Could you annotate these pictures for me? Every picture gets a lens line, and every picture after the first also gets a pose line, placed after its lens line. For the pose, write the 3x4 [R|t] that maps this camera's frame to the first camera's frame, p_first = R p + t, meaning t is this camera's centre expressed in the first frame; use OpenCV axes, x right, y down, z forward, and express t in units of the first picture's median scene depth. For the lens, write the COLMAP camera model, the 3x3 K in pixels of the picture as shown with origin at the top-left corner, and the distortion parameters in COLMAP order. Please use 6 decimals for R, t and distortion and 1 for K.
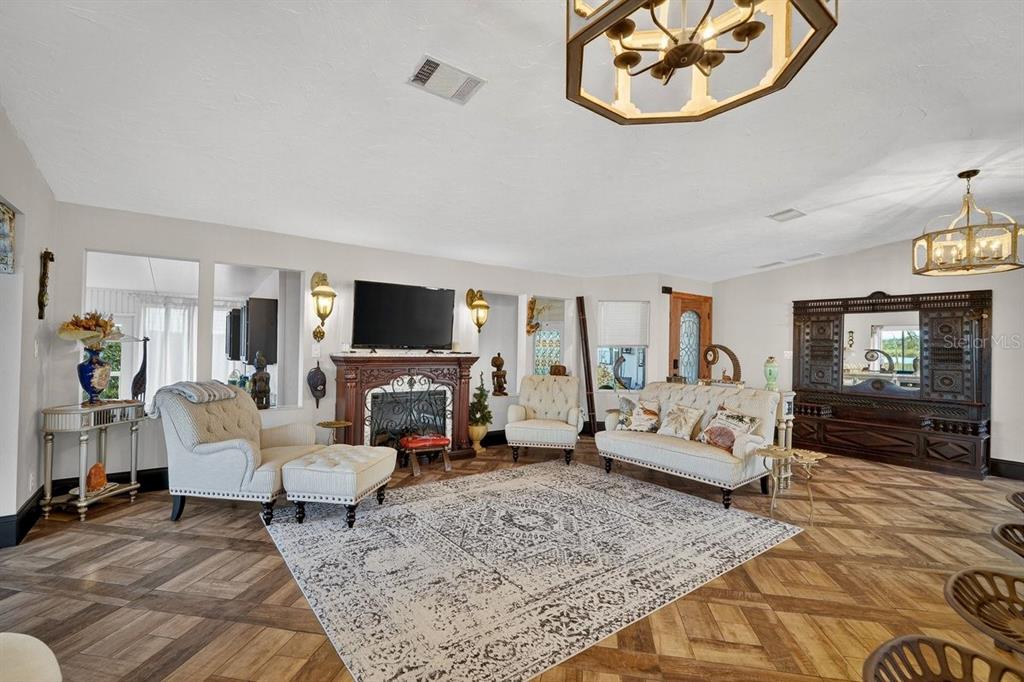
lens RADIAL K [[456.4, 0, 507.5], [0, 456.4, 343.1], [0, 0, 1]] dist [0.000681, 0.000029]
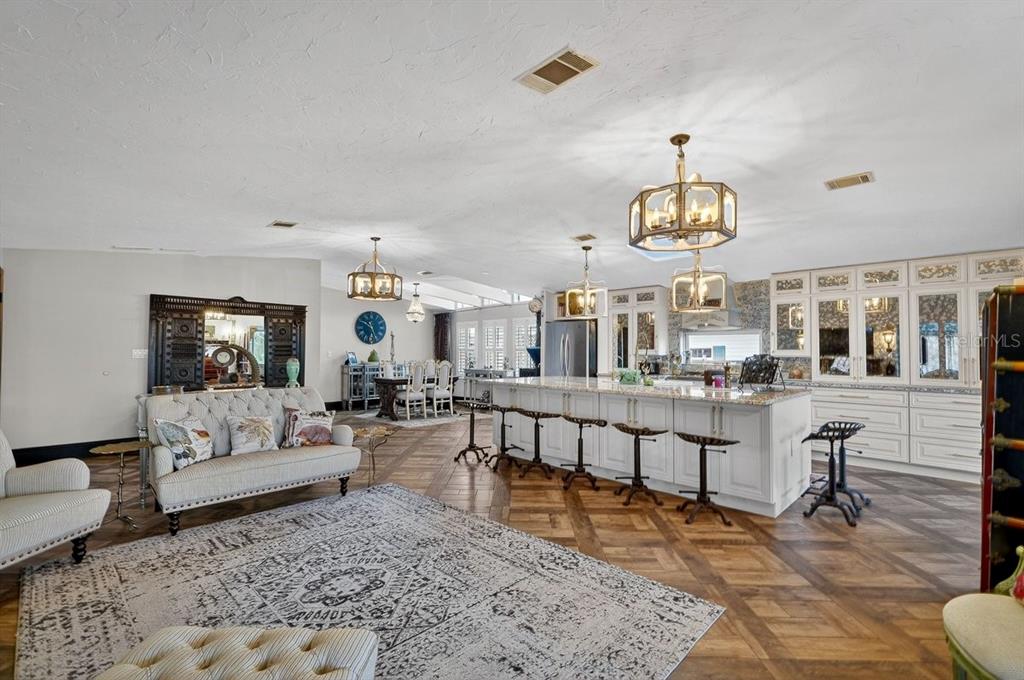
lens RADIAL K [[456.4, 0, 507.5], [0, 456.4, 342.1], [0, 0, 1]] dist [0.000681, 0.000029]
pose [[-0.141298, -0.001318, 0.989966, -0.466540], [-0.015251, 0.999883, -0.000845, -0.008942], [-0.989850, -0.015218, -0.141302, 0.541802]]
